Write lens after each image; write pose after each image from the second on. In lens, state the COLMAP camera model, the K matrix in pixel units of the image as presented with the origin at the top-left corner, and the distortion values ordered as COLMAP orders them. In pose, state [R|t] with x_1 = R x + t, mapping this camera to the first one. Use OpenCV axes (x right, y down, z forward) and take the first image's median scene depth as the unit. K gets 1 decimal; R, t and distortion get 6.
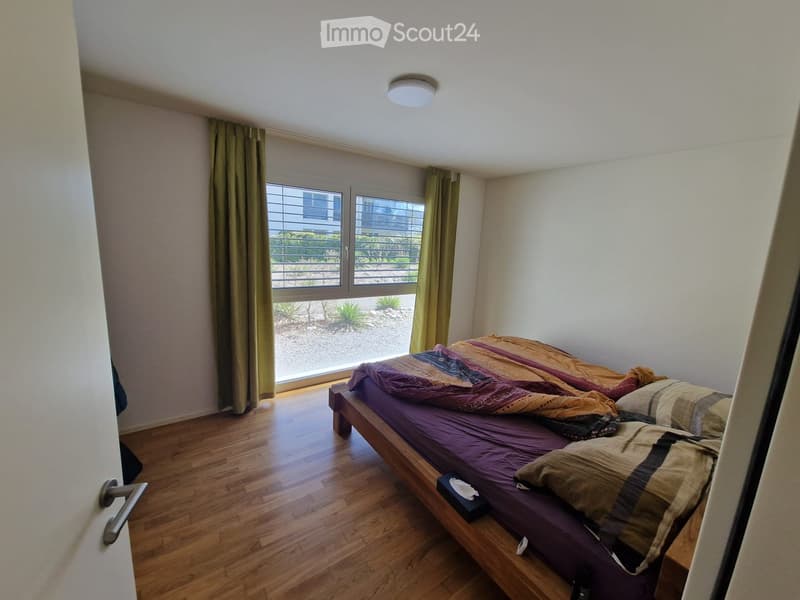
lens RADIAL K [[324.7, 0, 400.9], [0, 324.7, 295.9], [0, 0, 1]] dist [0.001615, -0.000779]
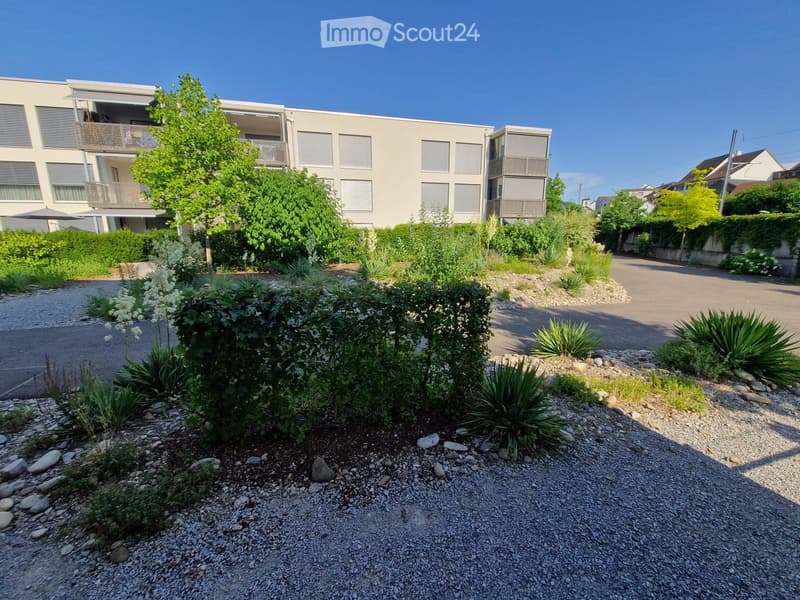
lens RADIAL K [[324.7, 0, 400.9], [0, 324.7, 295.9], [0, 0, 1]] dist [0.001615, -0.000779]
pose [[0.938352, 0.013400, -0.345422, -0.423478], [-0.006994, 0.999780, 0.019785, -0.268815], [0.345611, -0.016150, 0.938239, 1.502146]]
